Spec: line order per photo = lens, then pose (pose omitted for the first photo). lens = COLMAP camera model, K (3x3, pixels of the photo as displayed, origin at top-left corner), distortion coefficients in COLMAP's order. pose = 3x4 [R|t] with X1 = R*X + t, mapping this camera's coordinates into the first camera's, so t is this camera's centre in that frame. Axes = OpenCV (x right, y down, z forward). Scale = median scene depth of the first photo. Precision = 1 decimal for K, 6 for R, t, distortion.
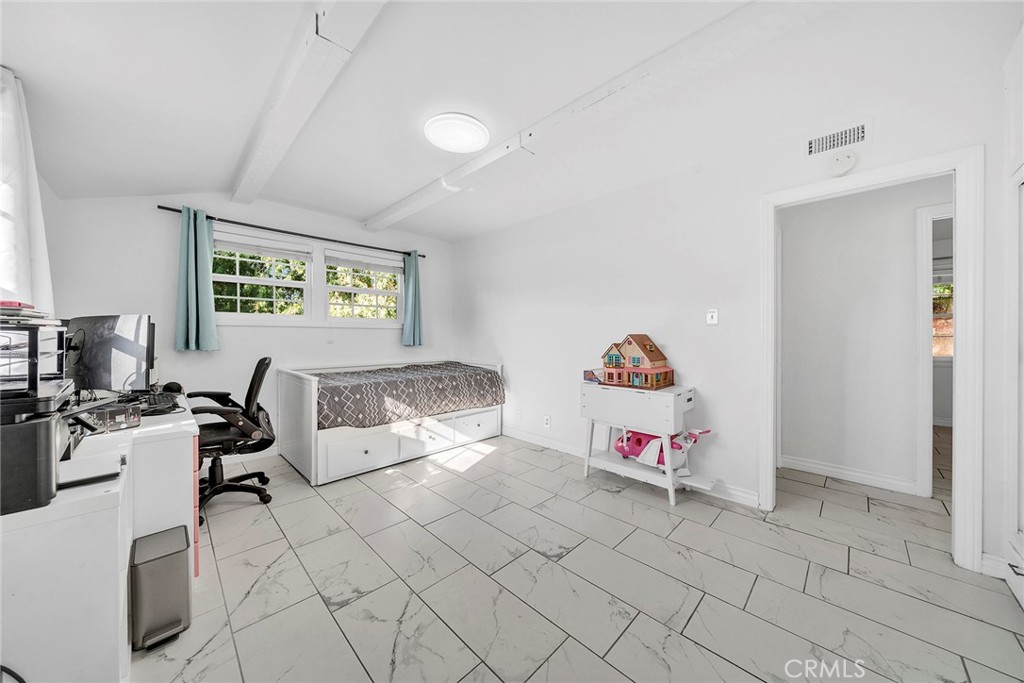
lens RADIAL K [[347.8, 0, 508.3], [0, 347.8, 338.7], [0, 0, 1]] dist [-0.000175, -0.000009]
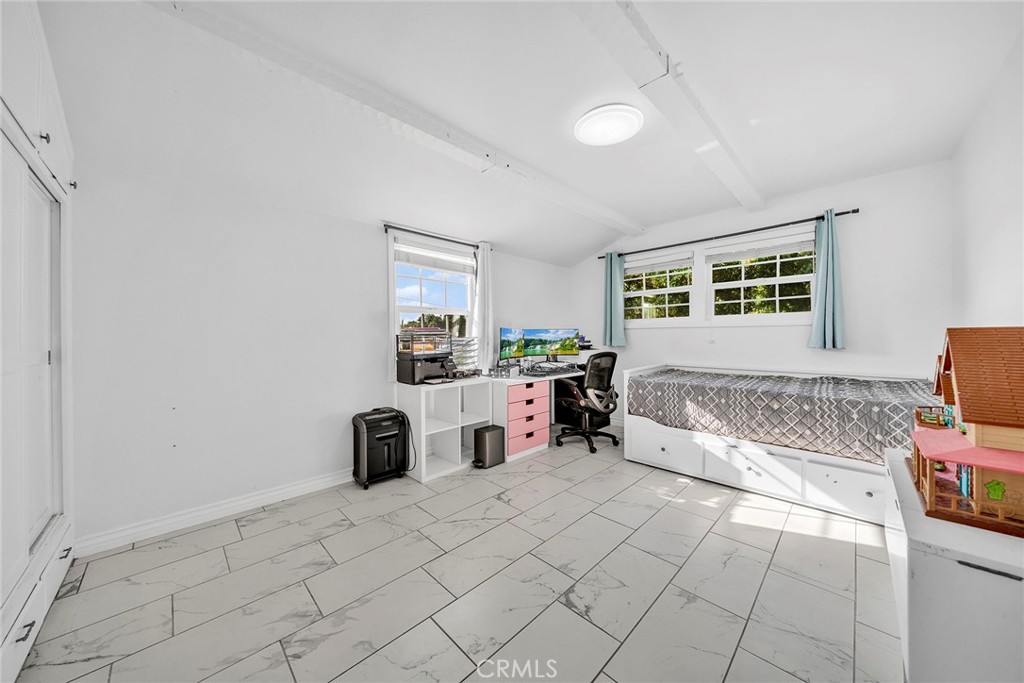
lens RADIAL K [[347.8, 0, 508.3], [0, 347.8, 338.7], [0, 0, 1]] dist [-0.000175, -0.000009]
pose [[-0.001405, 0.004103, -0.999991, 0.555512], [-0.003026, 0.999987, 0.004108, -0.001833], [0.999994, 0.003032, -0.001393, 0.493652]]
